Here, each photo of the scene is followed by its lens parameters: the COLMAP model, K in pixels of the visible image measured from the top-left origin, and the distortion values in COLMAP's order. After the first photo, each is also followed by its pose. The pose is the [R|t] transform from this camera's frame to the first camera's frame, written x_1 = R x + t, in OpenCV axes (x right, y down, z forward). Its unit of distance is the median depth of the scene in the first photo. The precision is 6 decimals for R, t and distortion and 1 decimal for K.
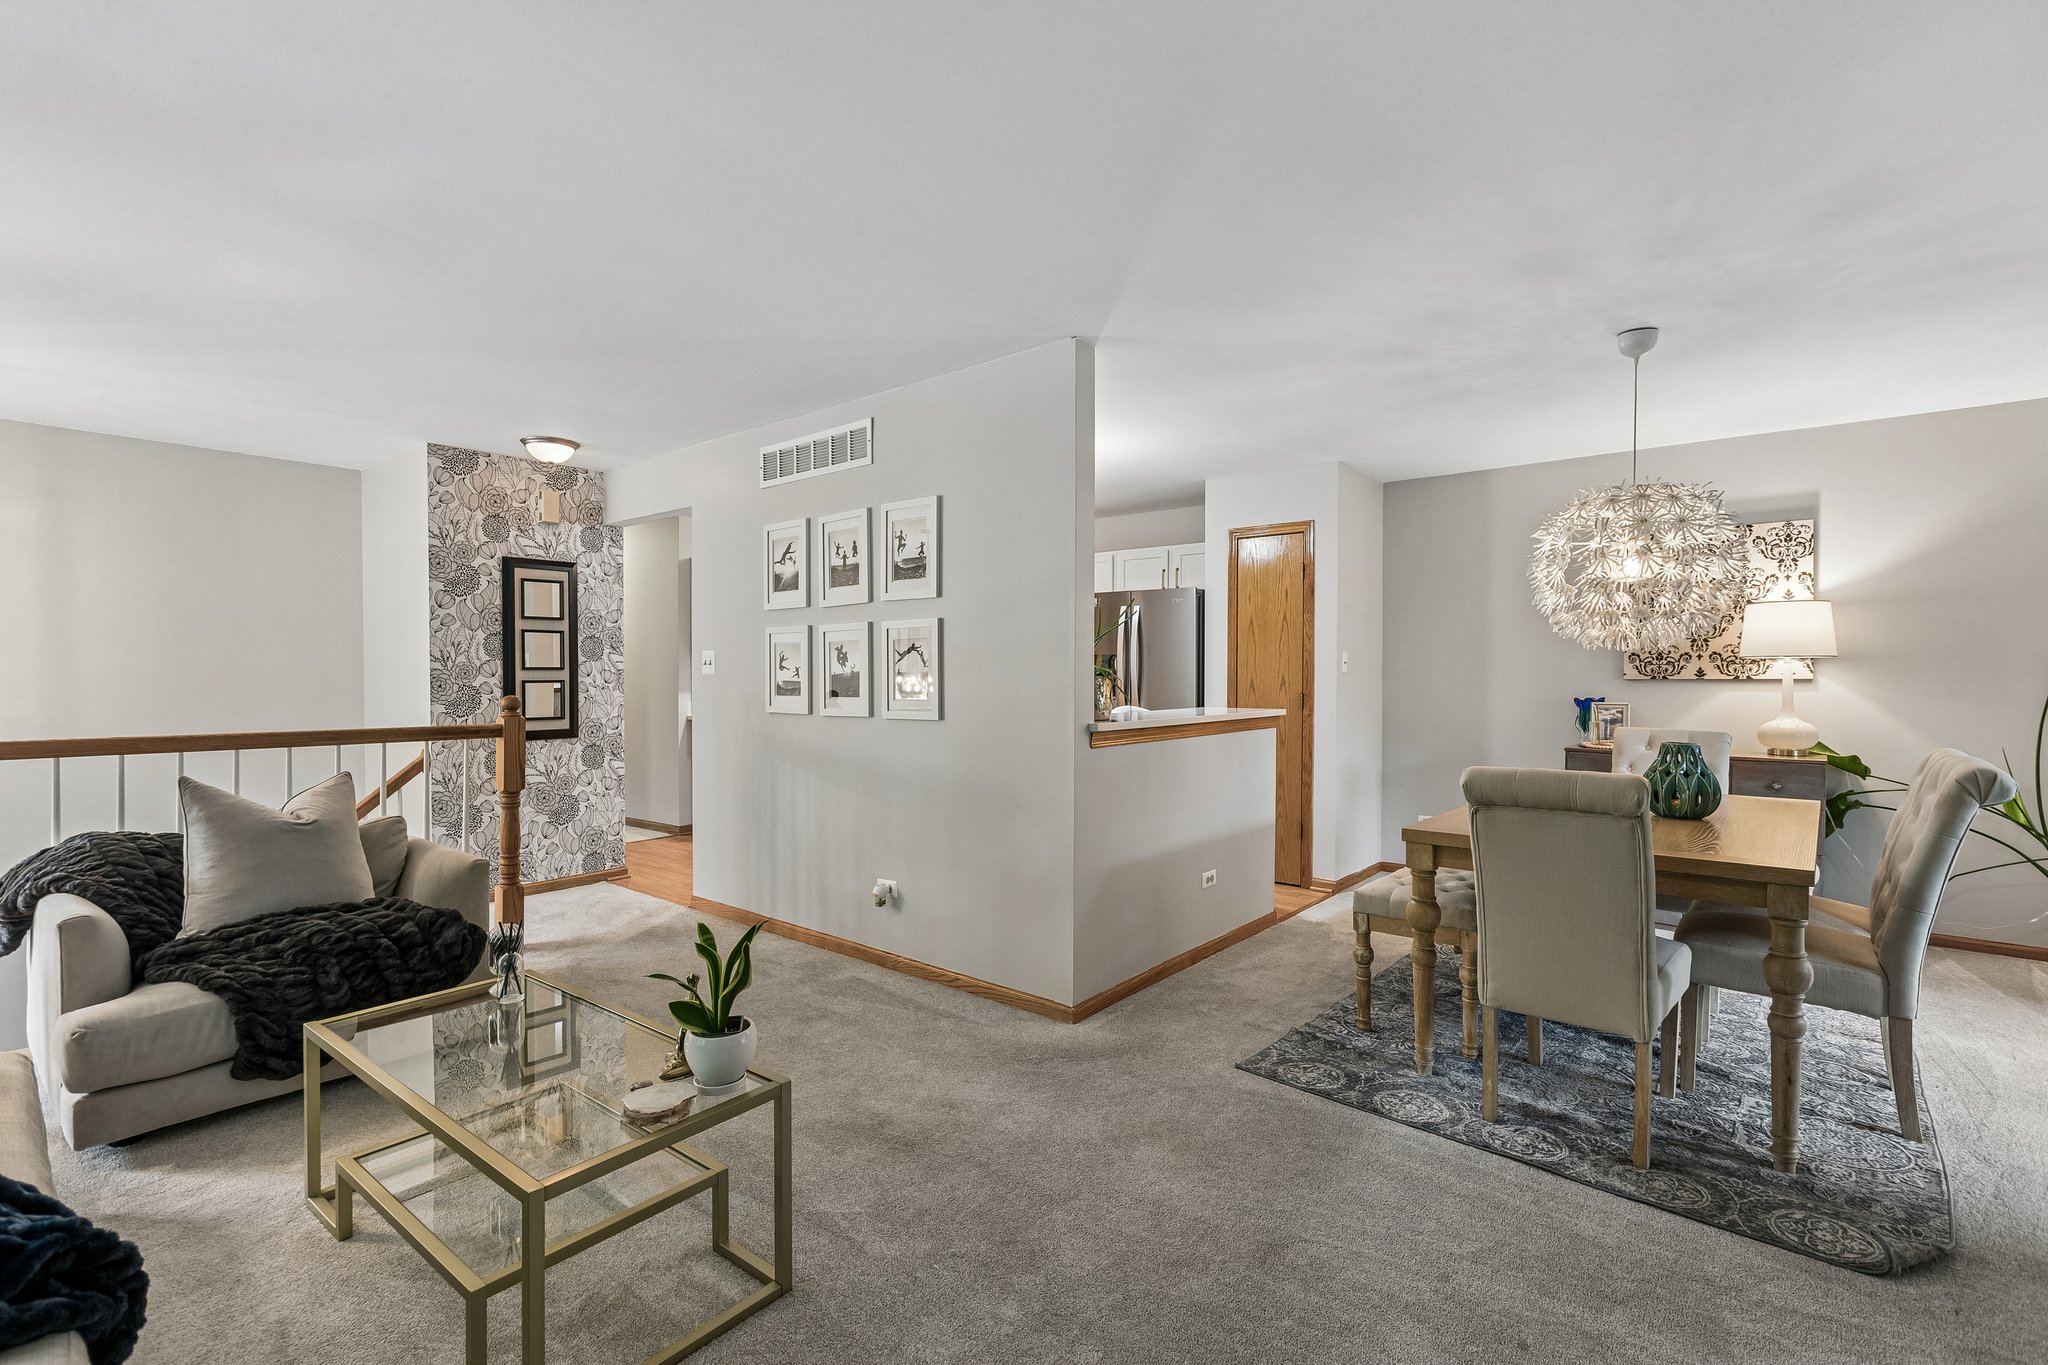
lens RADIAL K [[922.3, 0, 1023.6], [0, 922.3, 686.0], [0, 0, 1]] dist [0.007275, -0.002014]
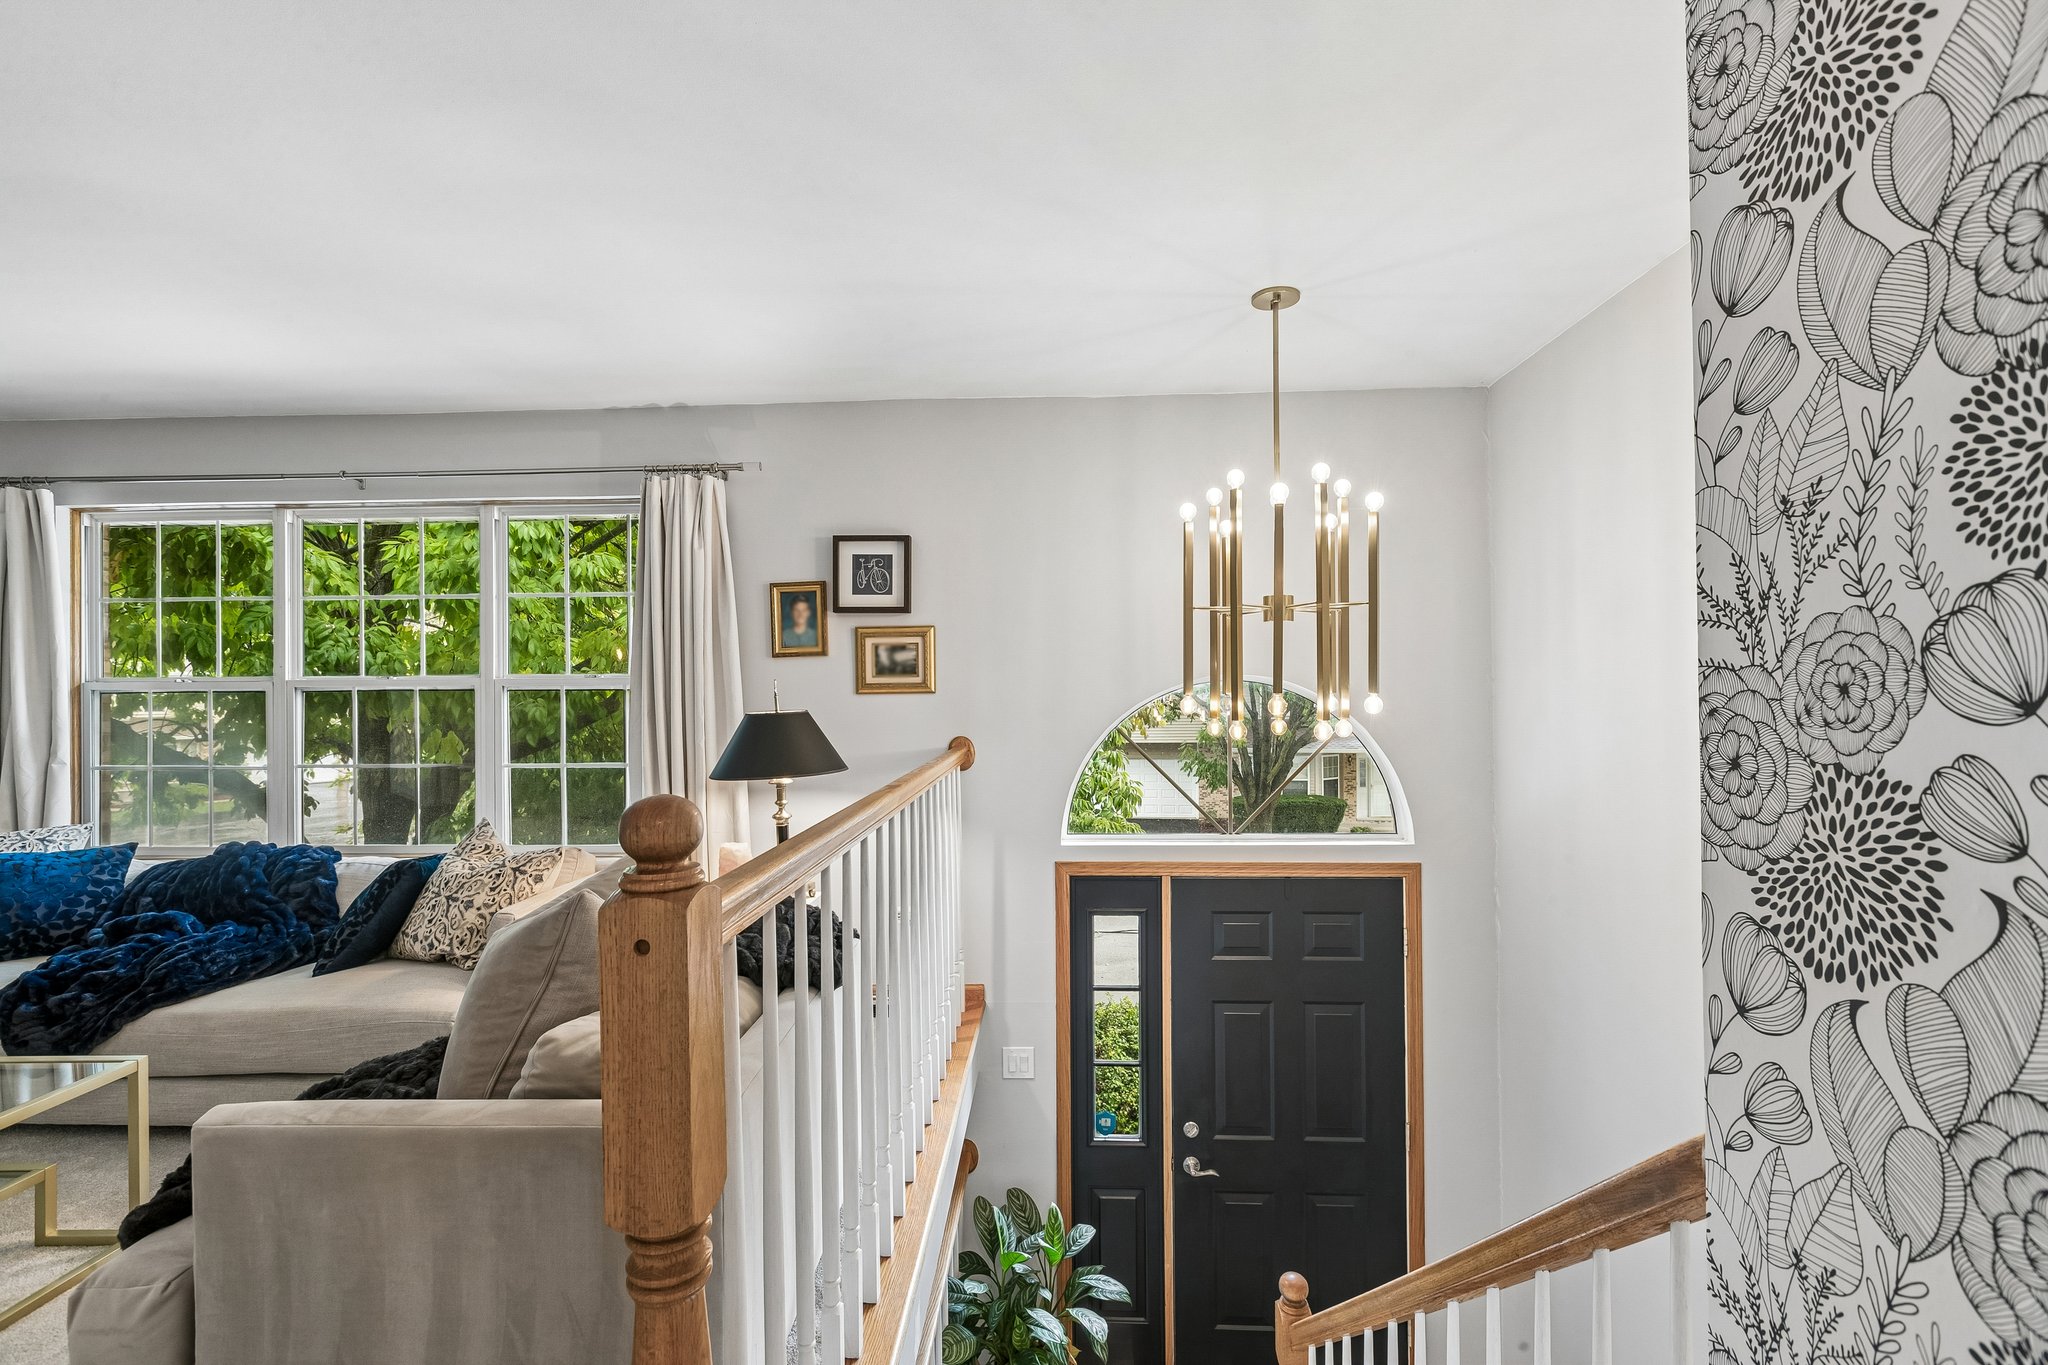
lens RADIAL K [[922.3, 0, 1030.6], [0, 922.3, 685.2], [0, 0, 1]] dist [0.007275, -0.002014]
pose [[-0.799594, 0.003723, -0.600530, -0.396075], [0.000137, 0.999982, 0.006017, -0.014686], [0.600542, 0.004729, -0.799580, 1.003987]]
